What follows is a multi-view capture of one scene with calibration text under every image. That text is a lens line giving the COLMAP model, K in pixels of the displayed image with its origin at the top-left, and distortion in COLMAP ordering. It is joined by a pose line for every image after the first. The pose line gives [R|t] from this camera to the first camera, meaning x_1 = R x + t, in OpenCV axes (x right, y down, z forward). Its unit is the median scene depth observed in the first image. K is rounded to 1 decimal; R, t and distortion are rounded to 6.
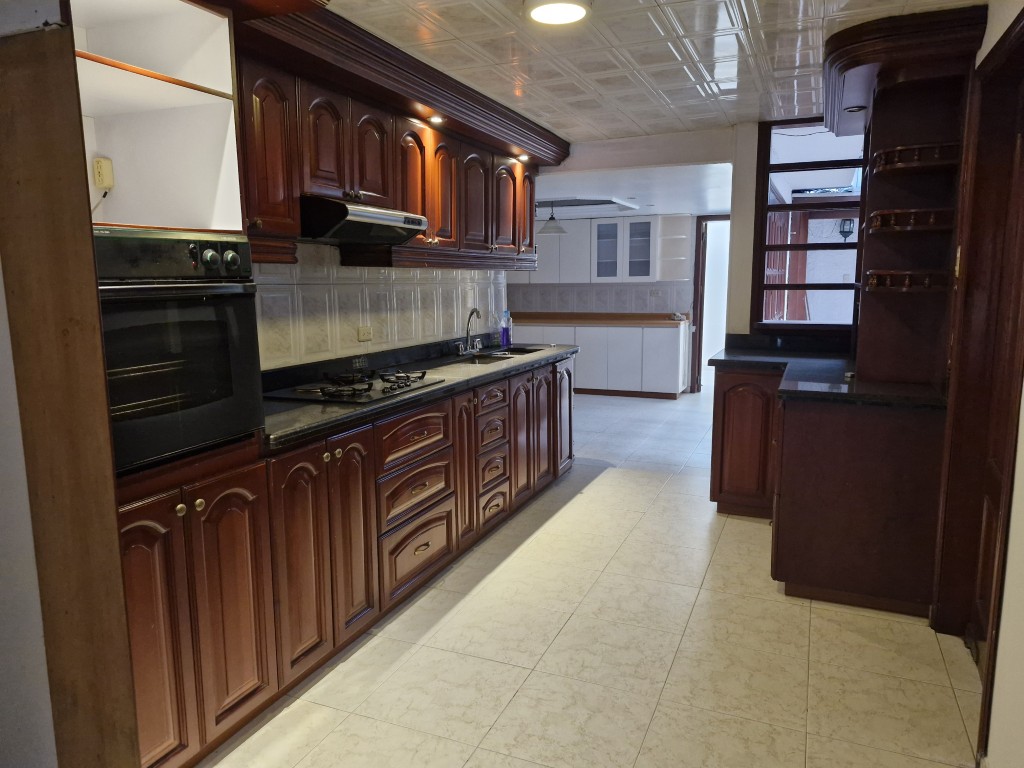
lens RADIAL K [[716.5, 0, 514.1], [0, 716.5, 383.3], [0, 0, 1]] dist [0.012011, -0.003466]
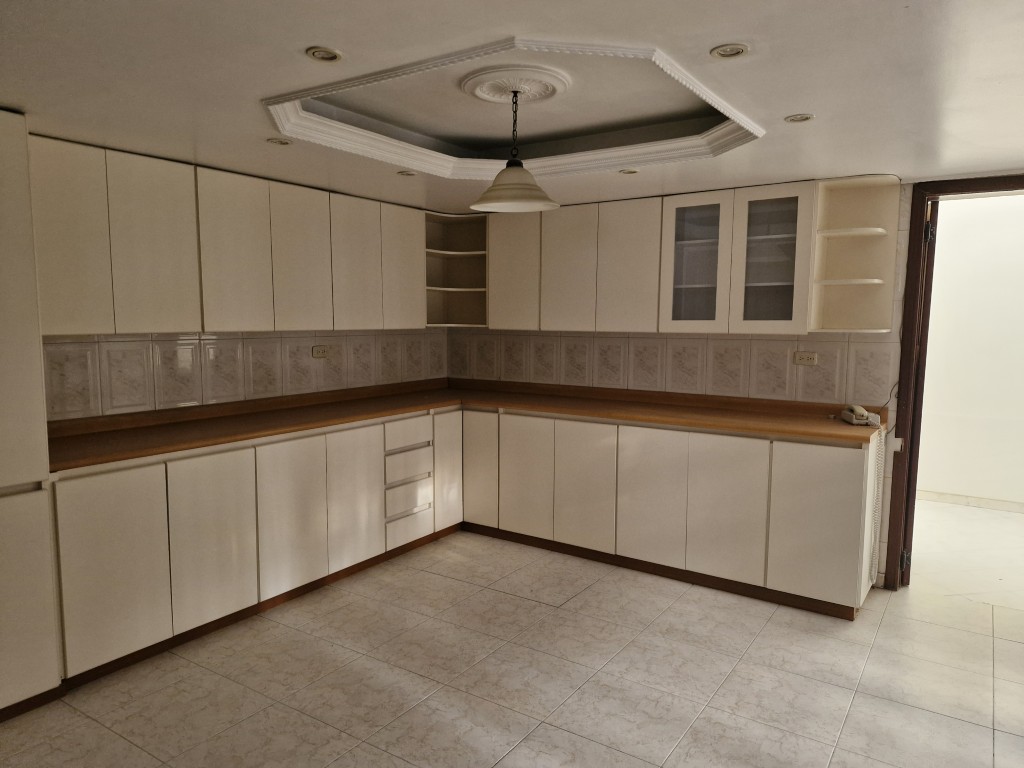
lens RADIAL K [[716.5, 0, 506.8], [0, 716.5, 385.4], [0, 0, 1]] dist [0.012011, -0.003466]
pose [[0.977475, 0.039992, -0.207229, 0.109411], [-0.051188, 0.997489, -0.048951, -0.078453], [0.204751, 0.058456, 0.977067, 0.530344]]
